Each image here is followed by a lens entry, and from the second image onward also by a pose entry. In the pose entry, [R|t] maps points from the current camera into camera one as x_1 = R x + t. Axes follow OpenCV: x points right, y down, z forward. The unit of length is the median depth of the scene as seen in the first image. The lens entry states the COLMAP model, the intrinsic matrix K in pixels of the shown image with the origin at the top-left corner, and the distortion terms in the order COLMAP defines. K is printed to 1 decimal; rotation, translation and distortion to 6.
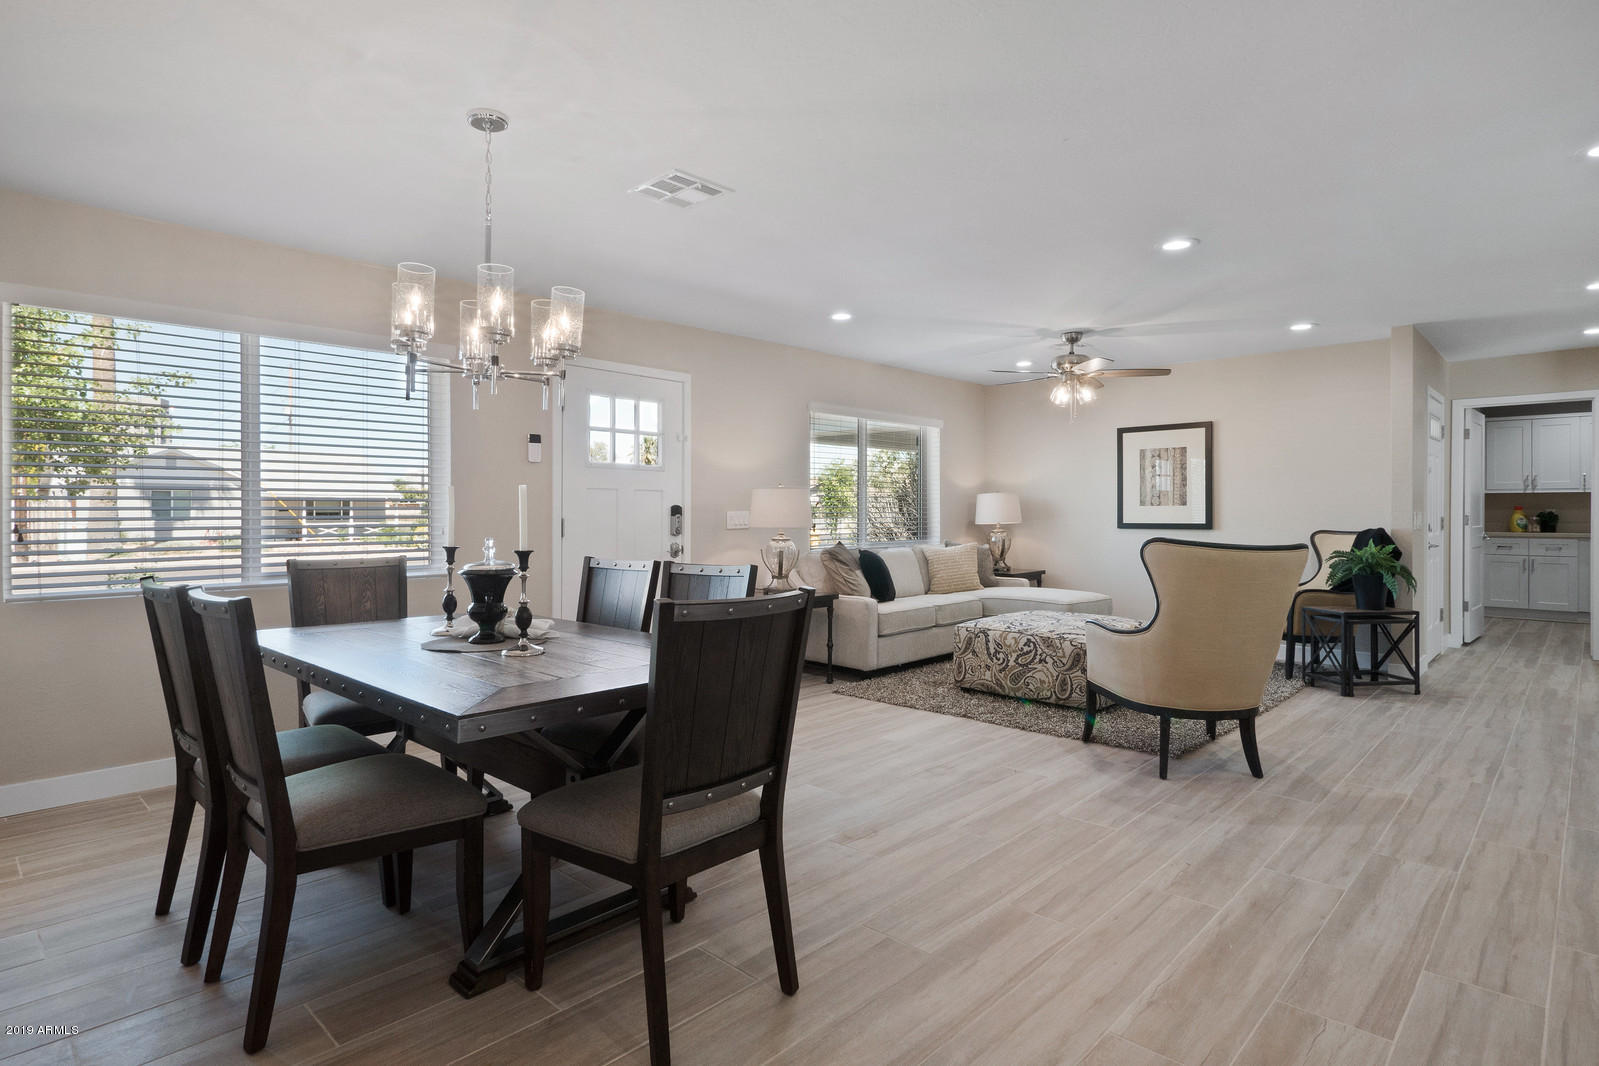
lens RADIAL K [[831.0, 0, 795.8], [0, 831.0, 517.7], [0, 0, 1]] dist [-0.000751, -0.000137]
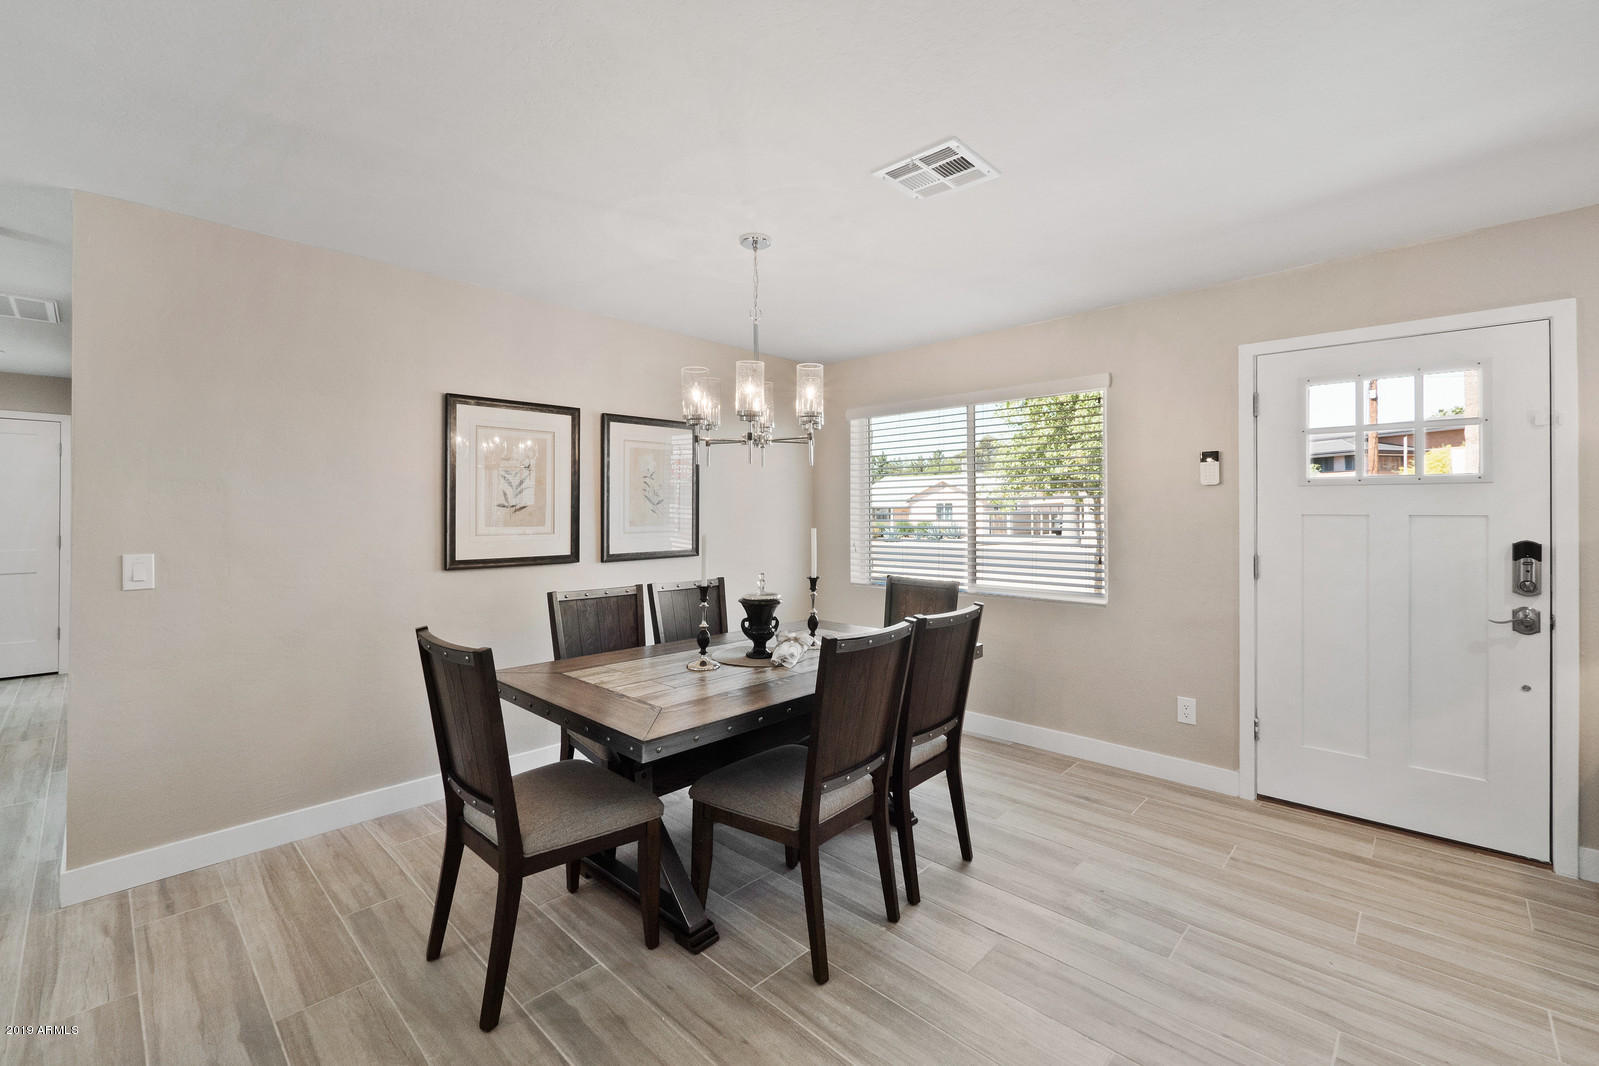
lens RADIAL K [[678.5, 0, 796.9], [0, 678.5, 508.4], [0, 0, 1]] dist [-0.004137, 0.000079]
pose [[-0.000874, -0.004632, -0.999989, 0.473525], [-0.003934, 0.999982, -0.004629, -0.050031], [0.999992, 0.003930, -0.000893, 0.763889]]
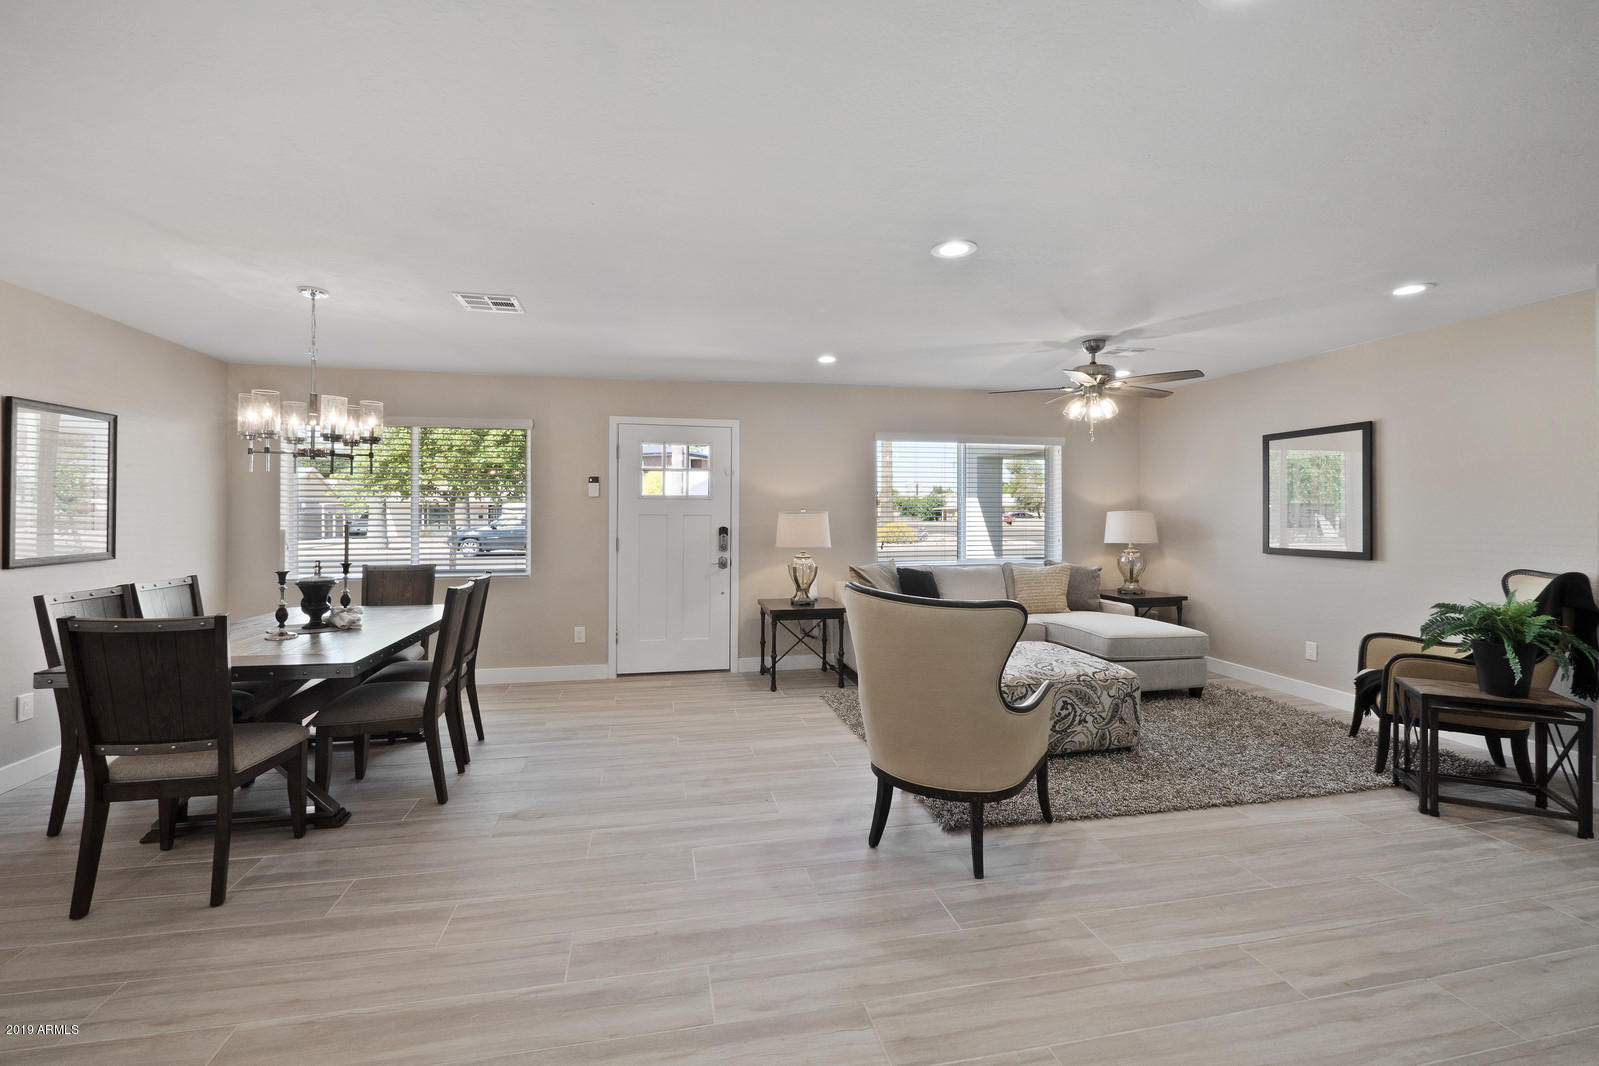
lens RADIAL K [[672.6, 0, 797.2], [0, 672.6, 515.0], [0, 0, 1]] dist [-0.007625, 0.000452]
pose [[0.826584, 0.002029, -0.562809, 0.779759], [-0.005070, 0.999980, -0.003841, -0.044013], [0.562790, 0.006029, 0.826578, 0.341859]]
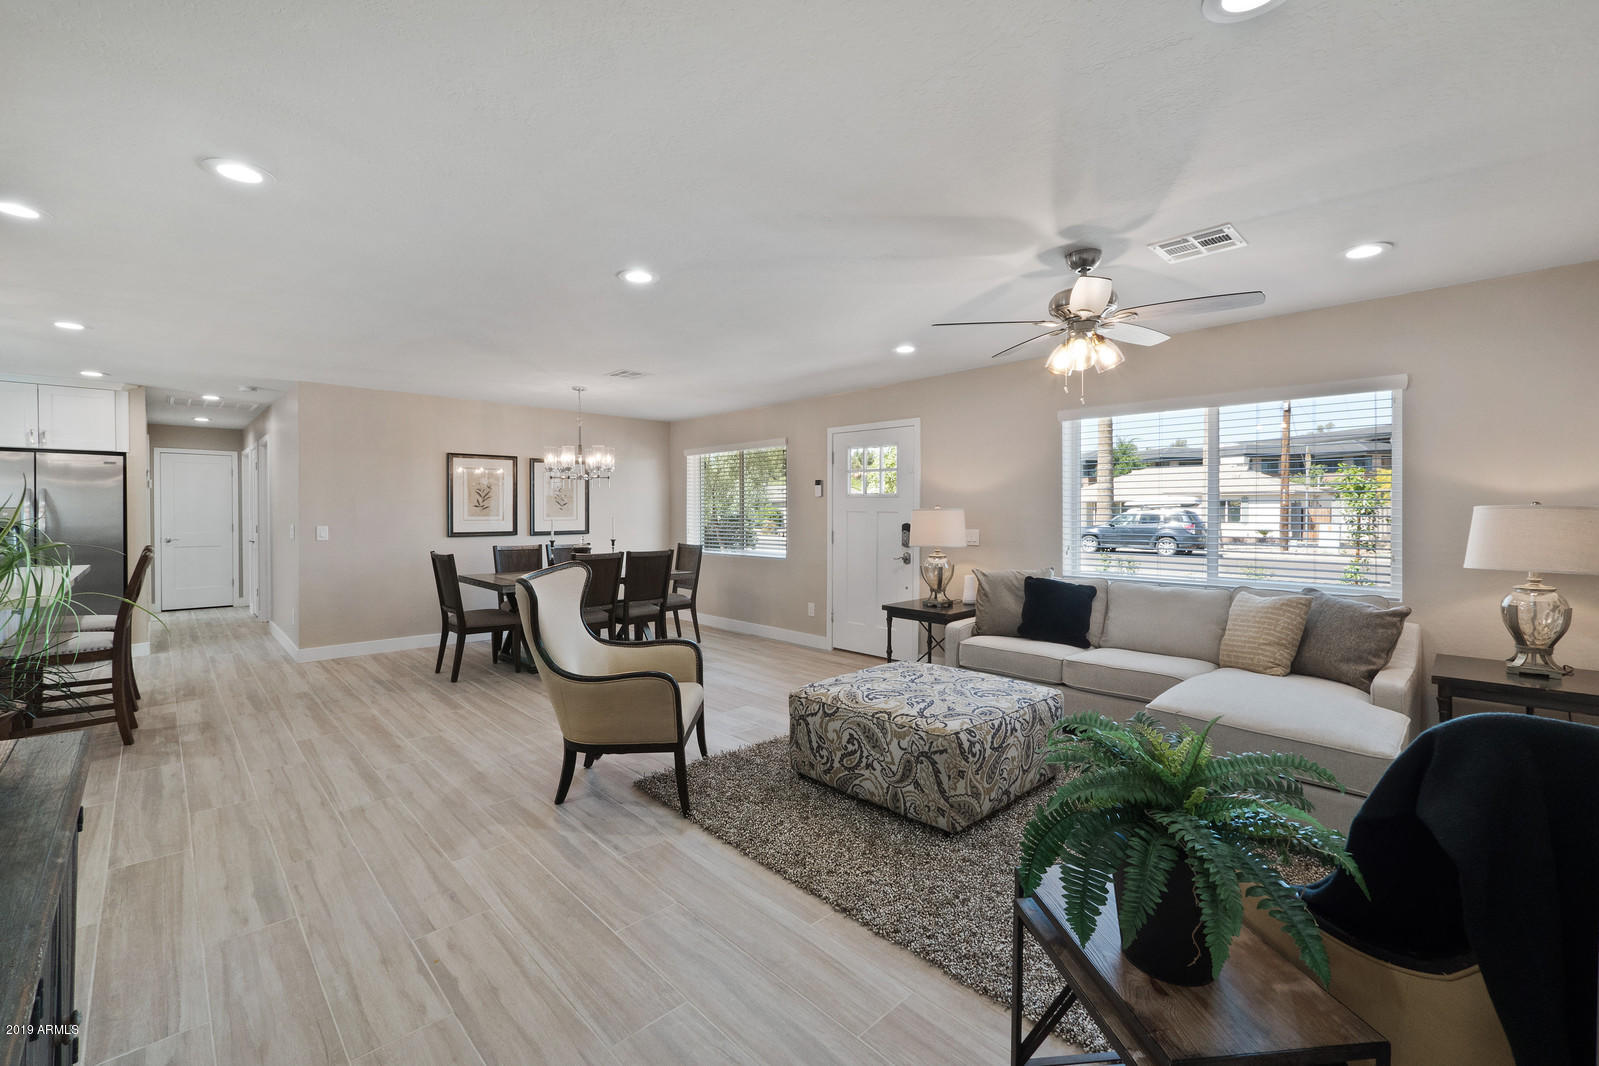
lens RADIAL K [[677.8, 0, 793.2], [0, 677.8, 518.5], [0, 0, 1]] dist [-0.003692, 0.000319]
pose [[-0.049487, 0.012633, -0.998695, 1.370577], [-0.006663, 0.999894, 0.012978, -0.052421], [0.998753, 0.007297, -0.049397, 1.324222]]
